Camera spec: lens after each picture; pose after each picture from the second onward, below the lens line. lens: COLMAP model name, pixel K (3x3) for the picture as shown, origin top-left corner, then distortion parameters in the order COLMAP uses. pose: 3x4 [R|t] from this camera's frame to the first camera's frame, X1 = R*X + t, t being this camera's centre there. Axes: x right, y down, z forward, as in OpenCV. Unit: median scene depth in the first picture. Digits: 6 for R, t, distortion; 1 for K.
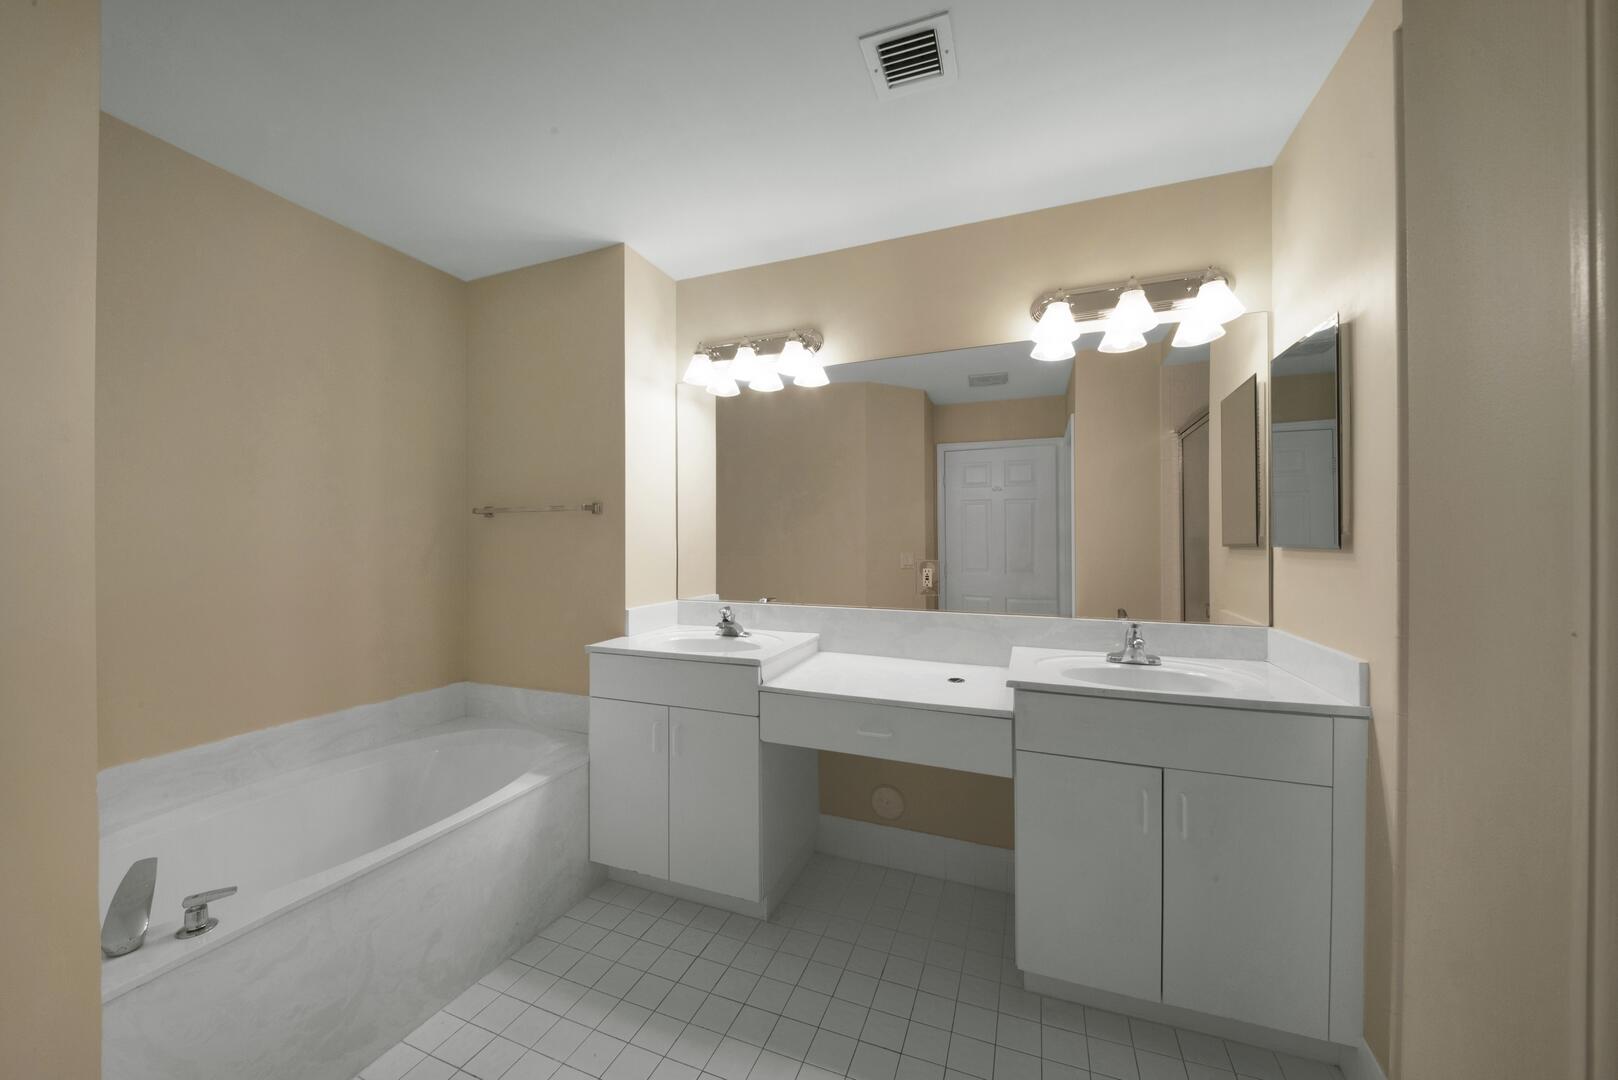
lens RADIAL K [[577.4, 0, 818.3], [0, 577.4, 532.4], [0, 0, 1]] dist [-0.019691, -0.001102]
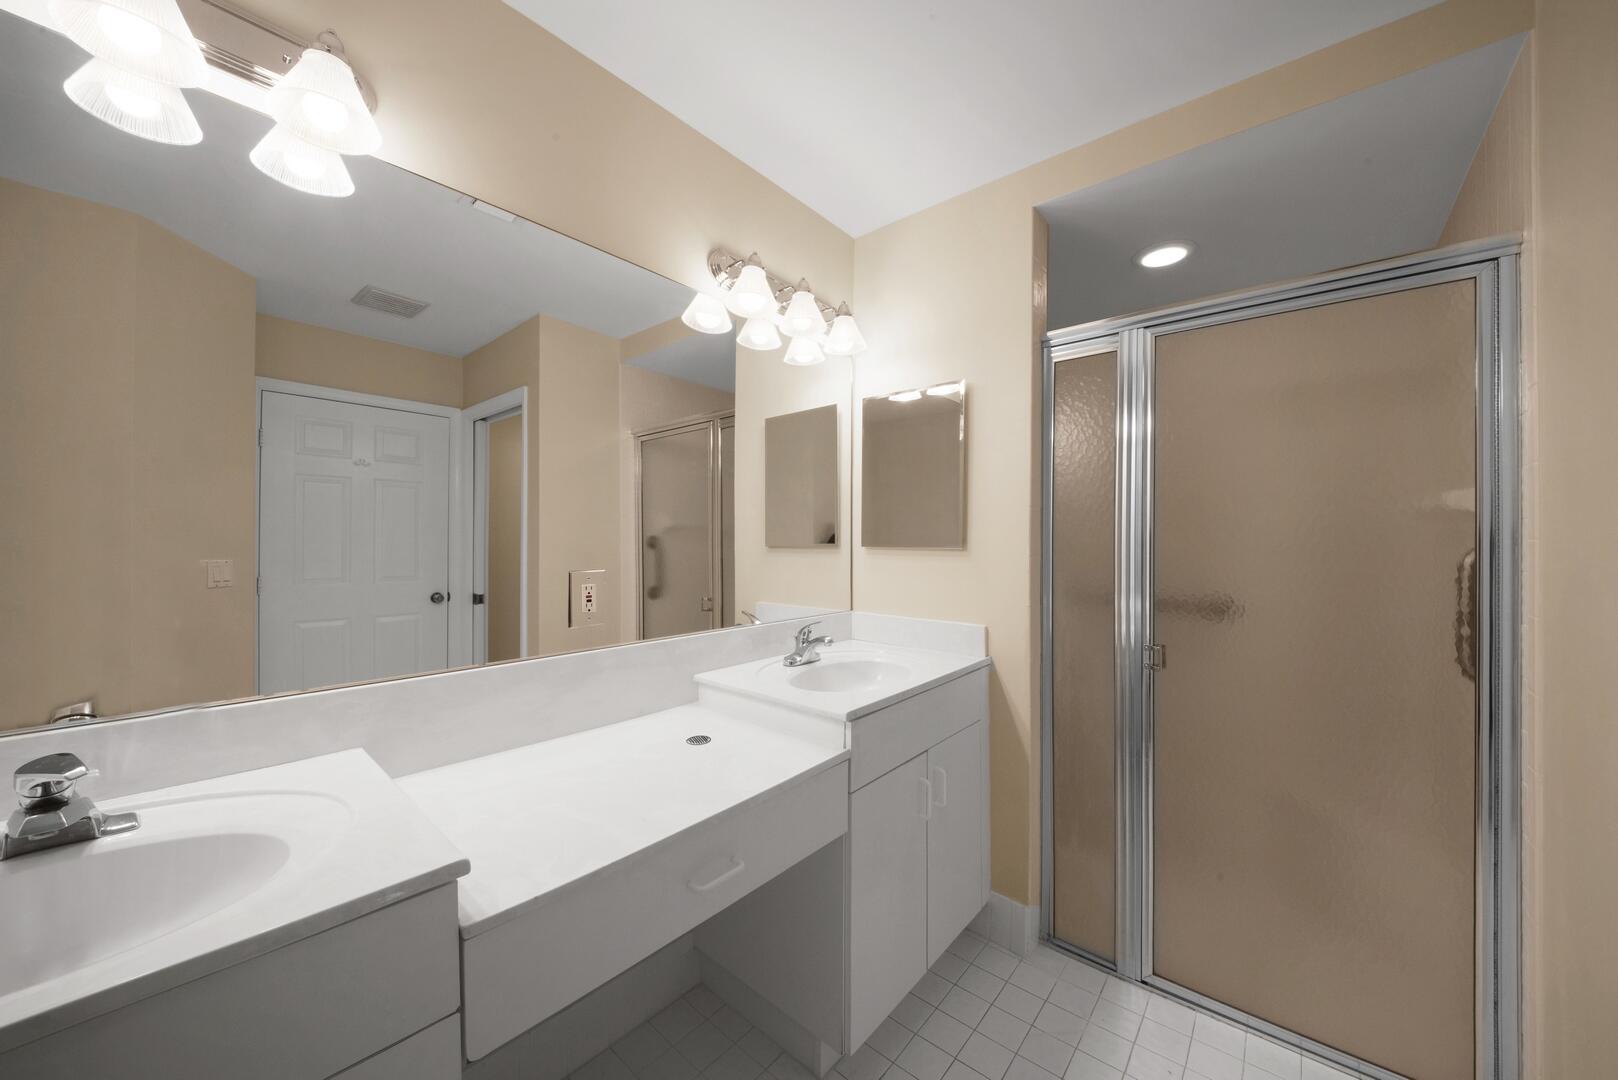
lens RADIAL K [[577.4, 0, 763.7], [0, 577.4, 530.4], [0, 0, 1]] dist [-0.019691, -0.001102]
pose [[0.306077, 0.020430, 0.951788, -0.387533], [-0.019145, 0.999700, -0.015302, 0.011779], [-0.951814, -0.013538, 0.306376, 0.695192]]
